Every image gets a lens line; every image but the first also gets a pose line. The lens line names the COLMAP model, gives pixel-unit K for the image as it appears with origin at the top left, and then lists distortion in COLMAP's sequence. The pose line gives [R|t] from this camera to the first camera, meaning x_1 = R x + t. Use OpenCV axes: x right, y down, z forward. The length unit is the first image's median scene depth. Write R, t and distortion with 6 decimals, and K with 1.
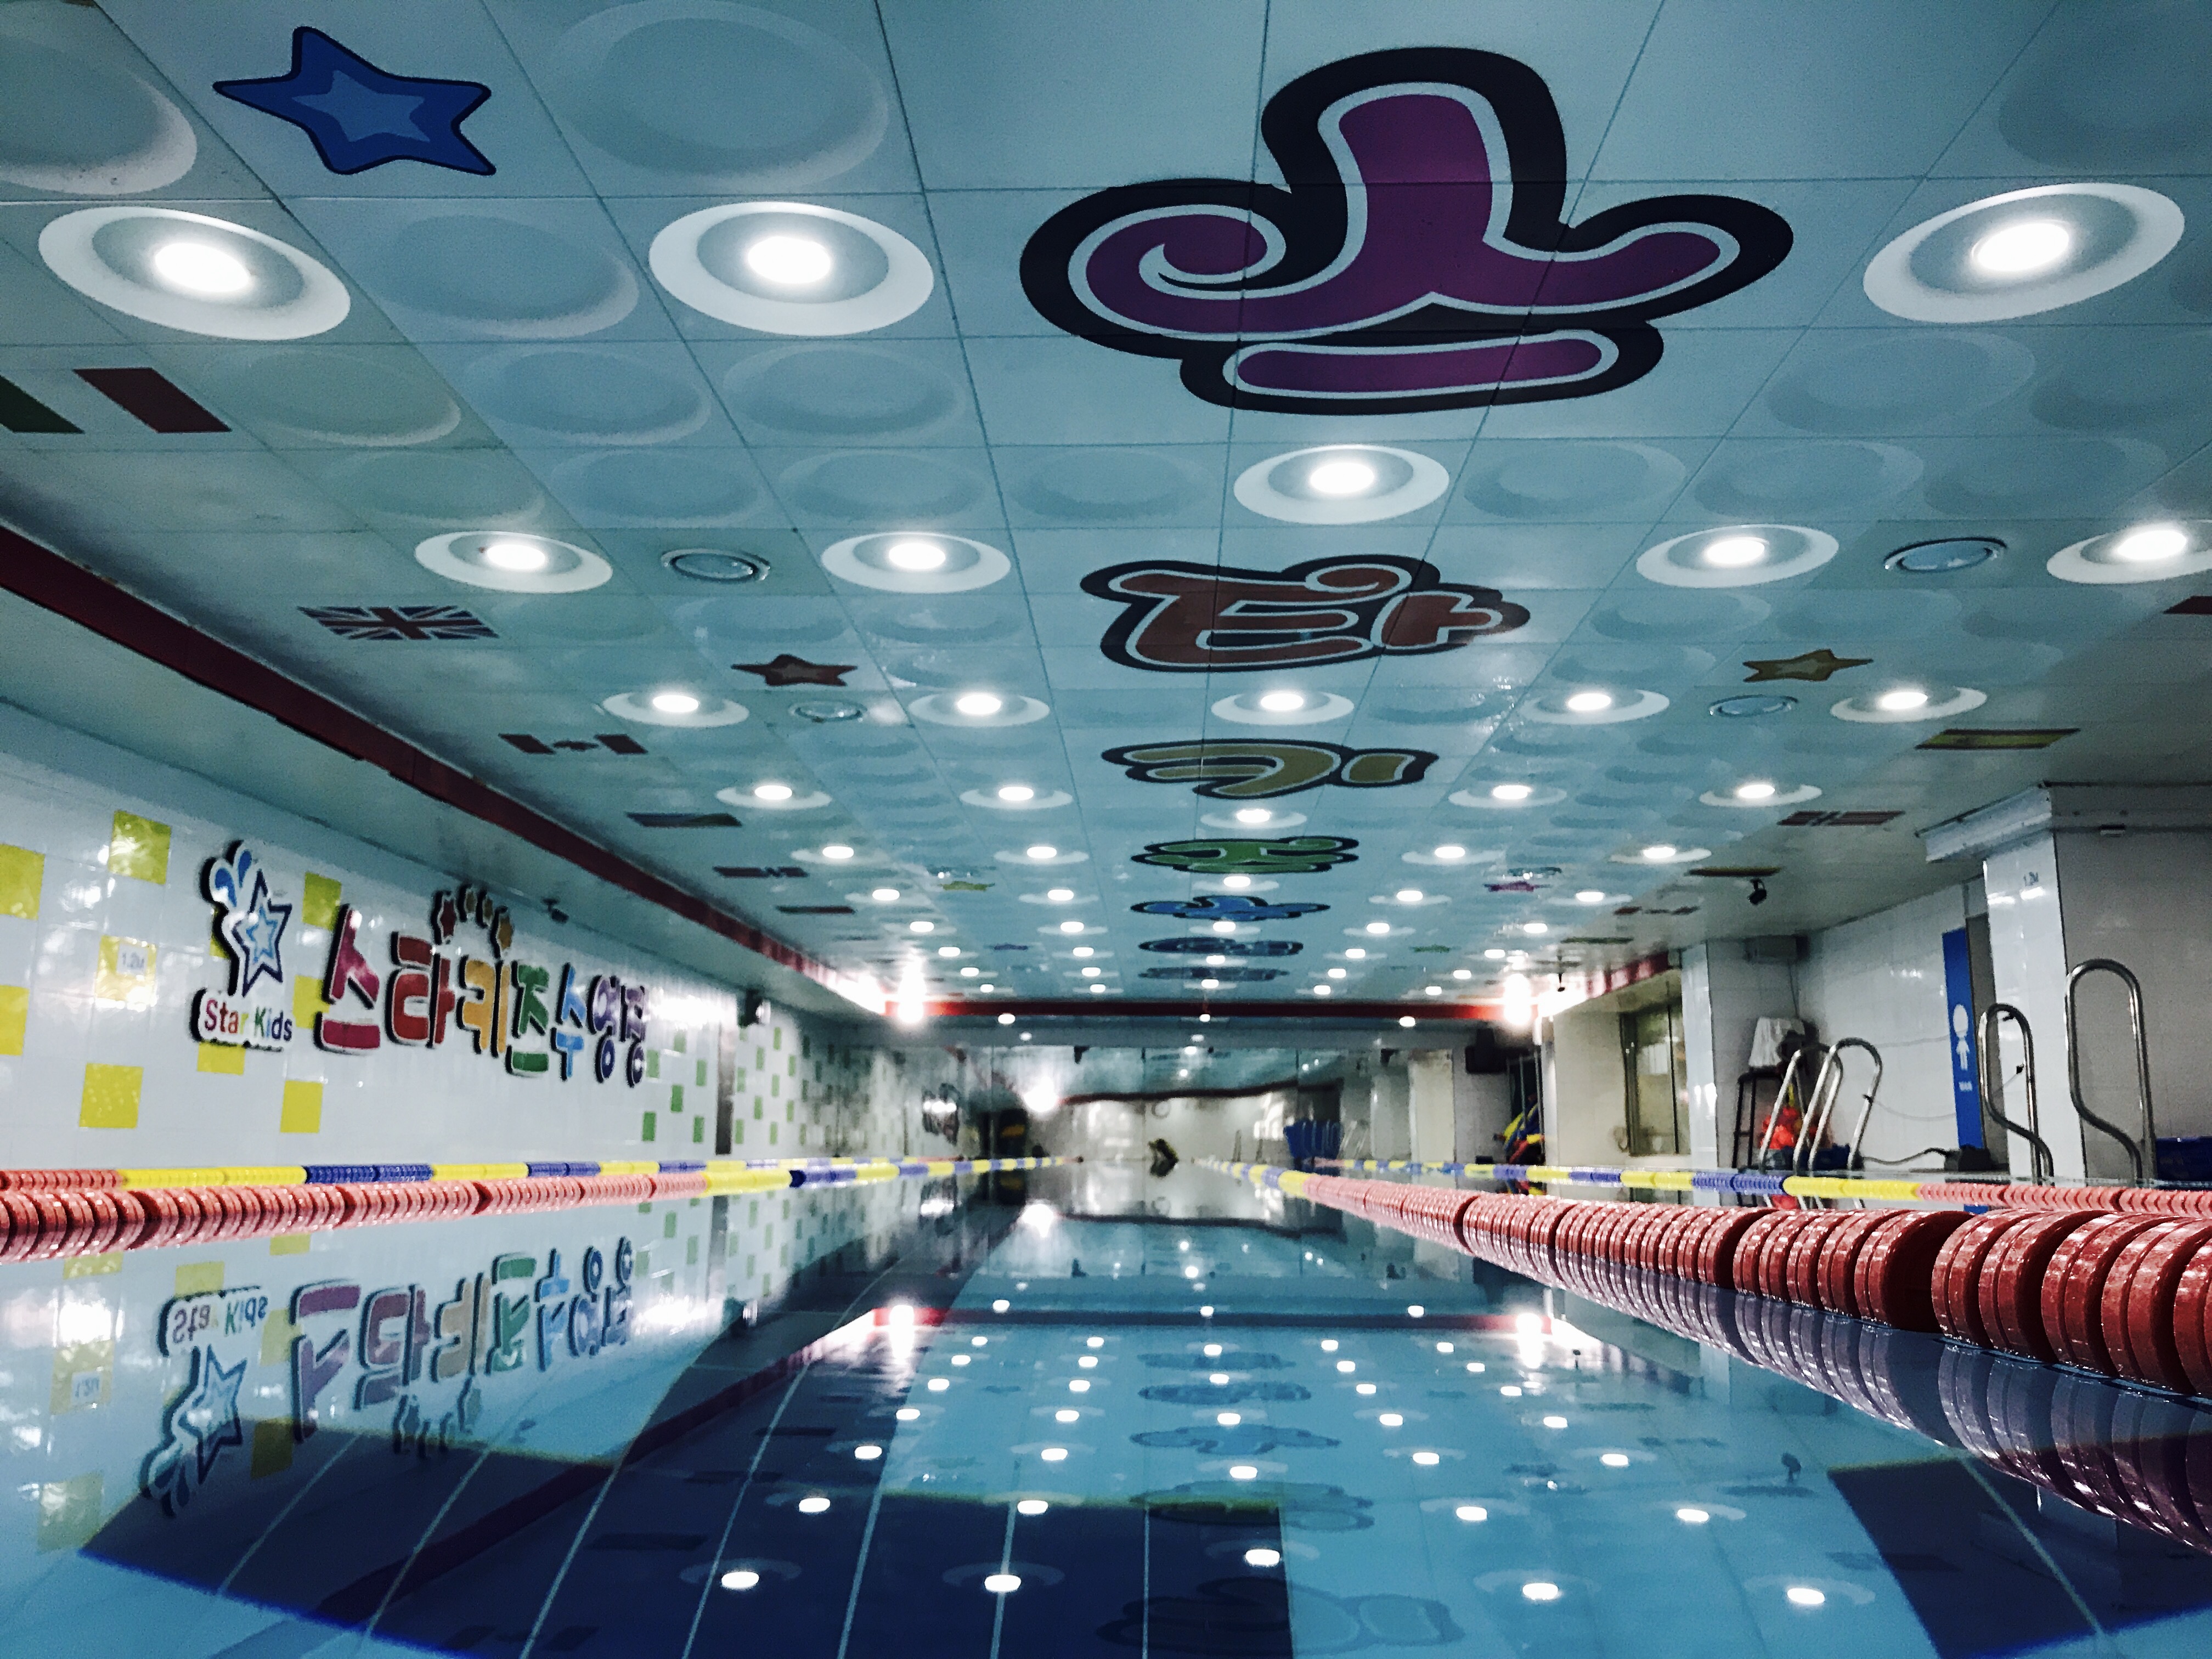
lens RADIAL K [[1806.2, 0, 1115.7], [0, 1806.2, 828.9], [0, 0, 1]] dist [0.050116, -0.023496]
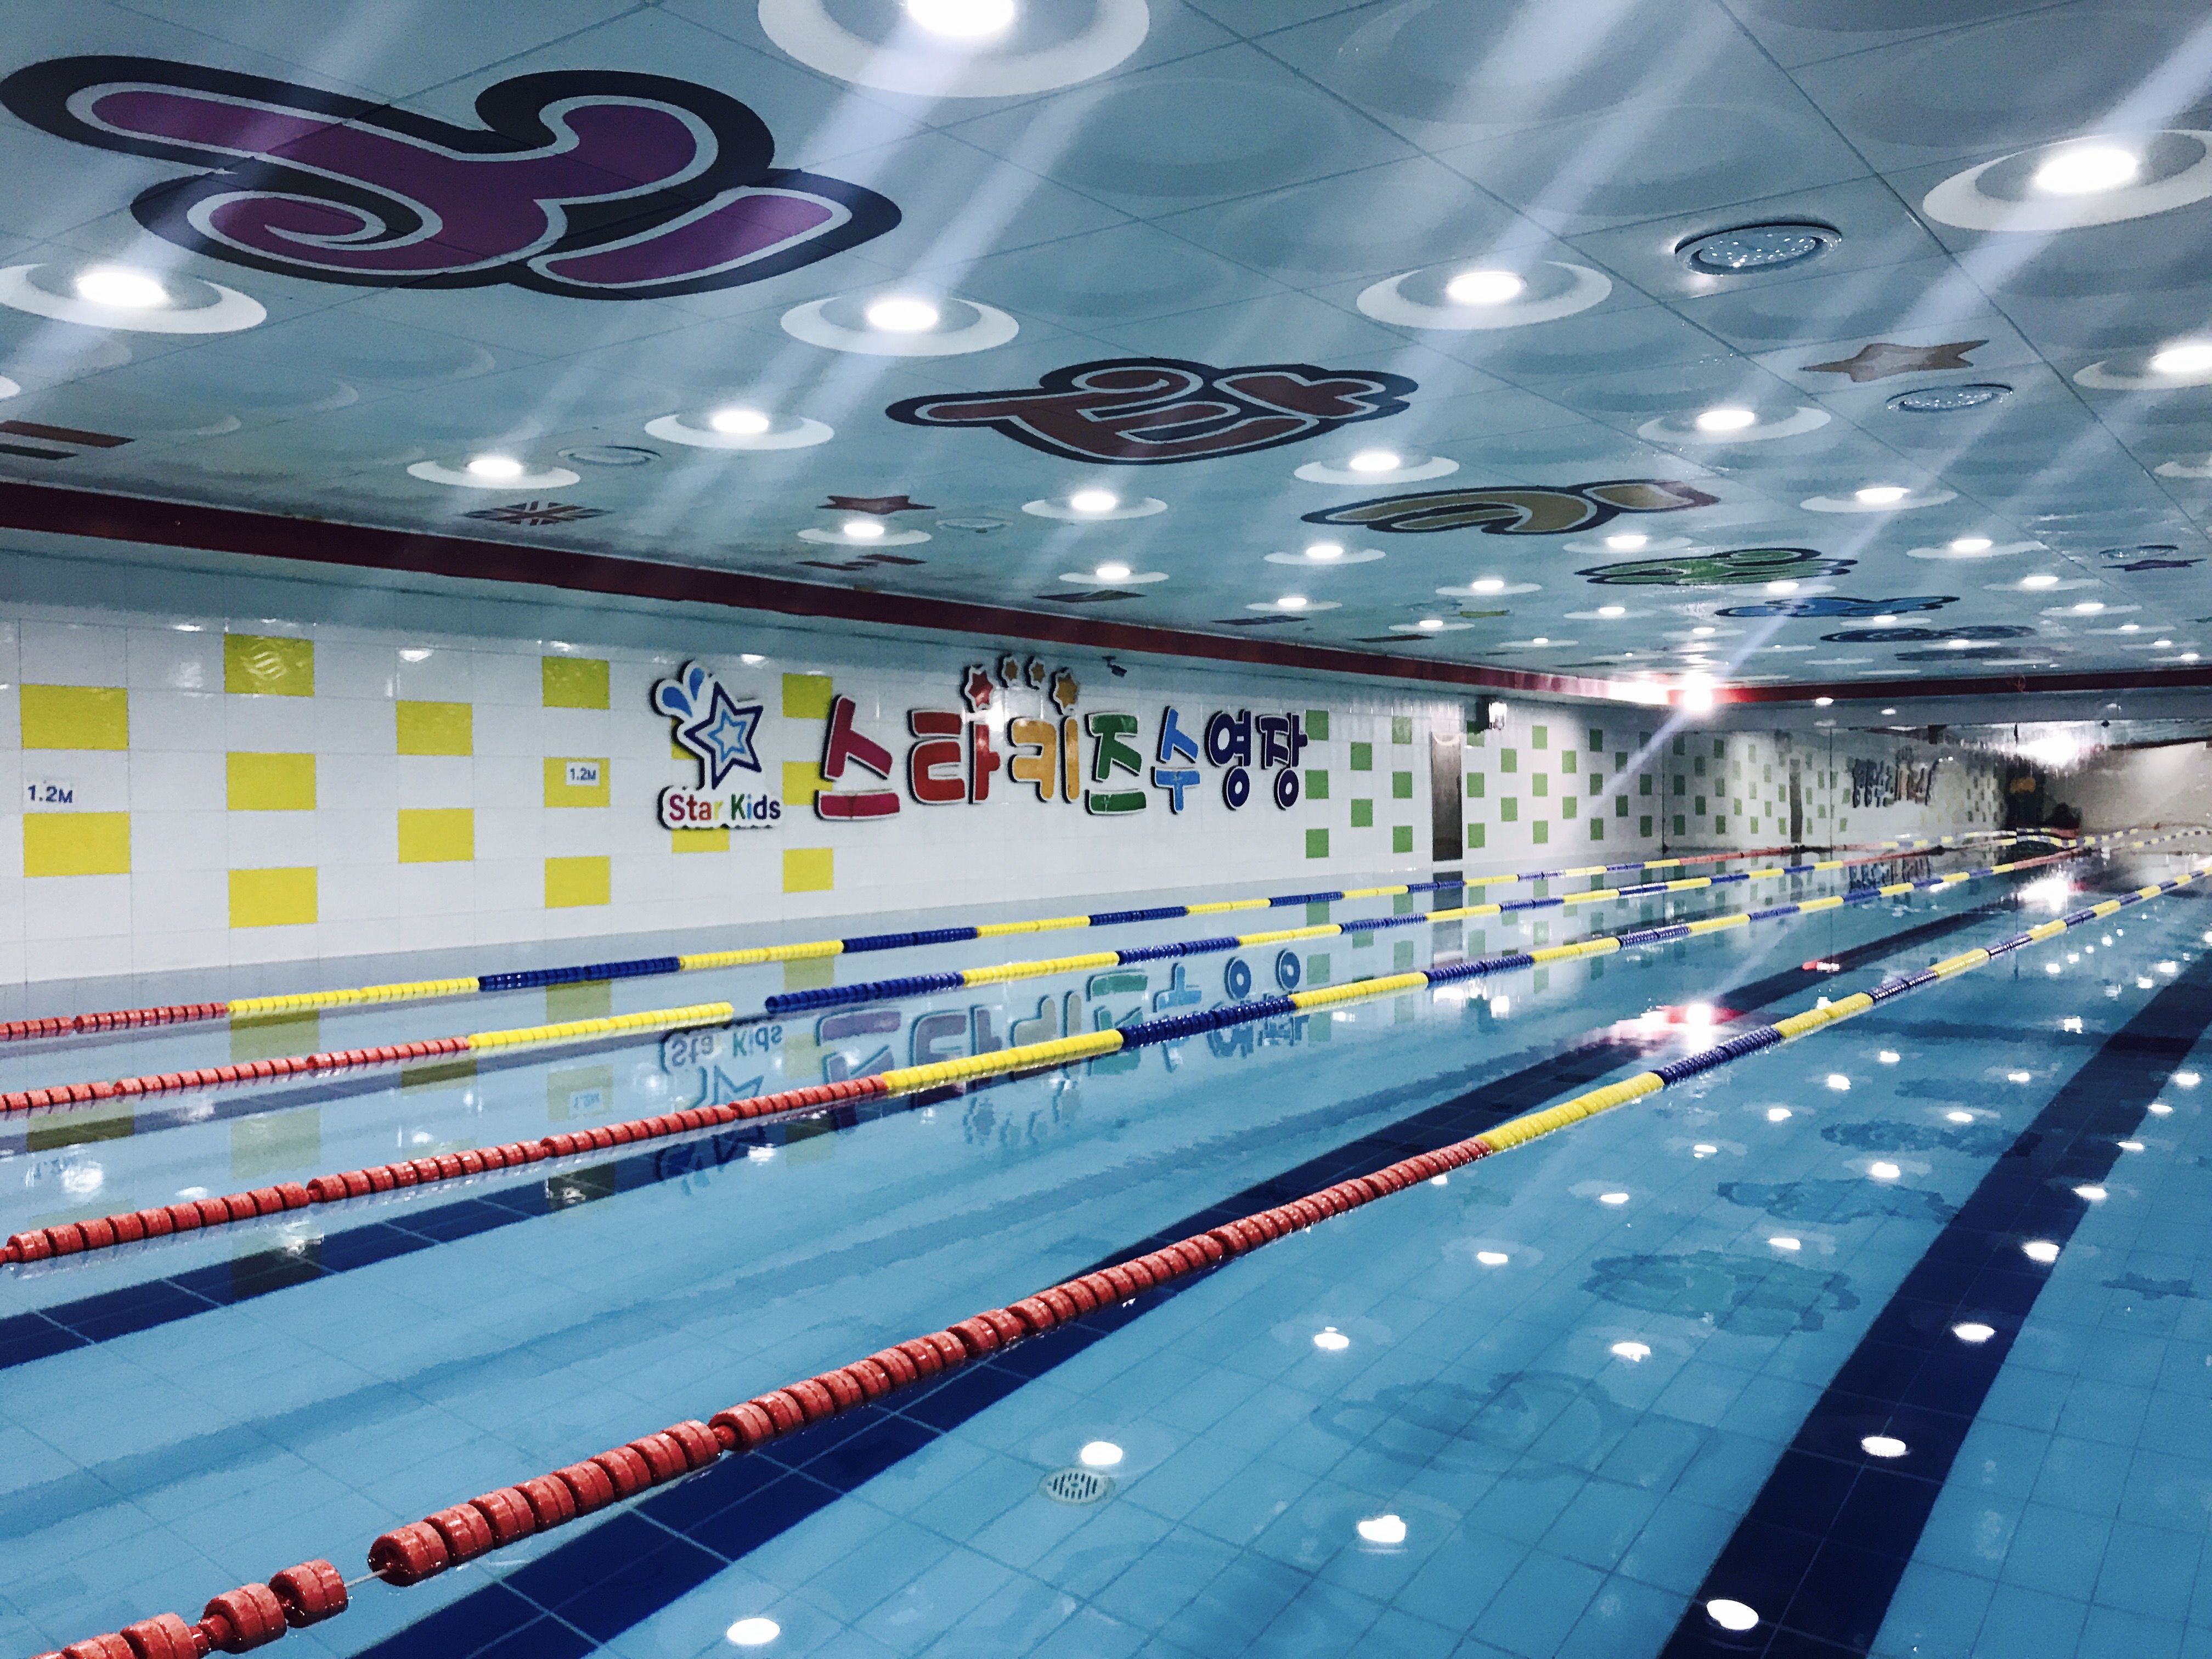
lens RADIAL K [[1806.2, 0, 1115.4], [0, 1806.2, 821.1], [0, 0, 1]] dist [0.050116, -0.023496]
pose [[0.830882, -0.004209, -0.556433, 0.359807], [0.110526, 0.981295, 0.157618, -0.040953], [0.545361, -0.192463, 0.815806, 0.142213]]
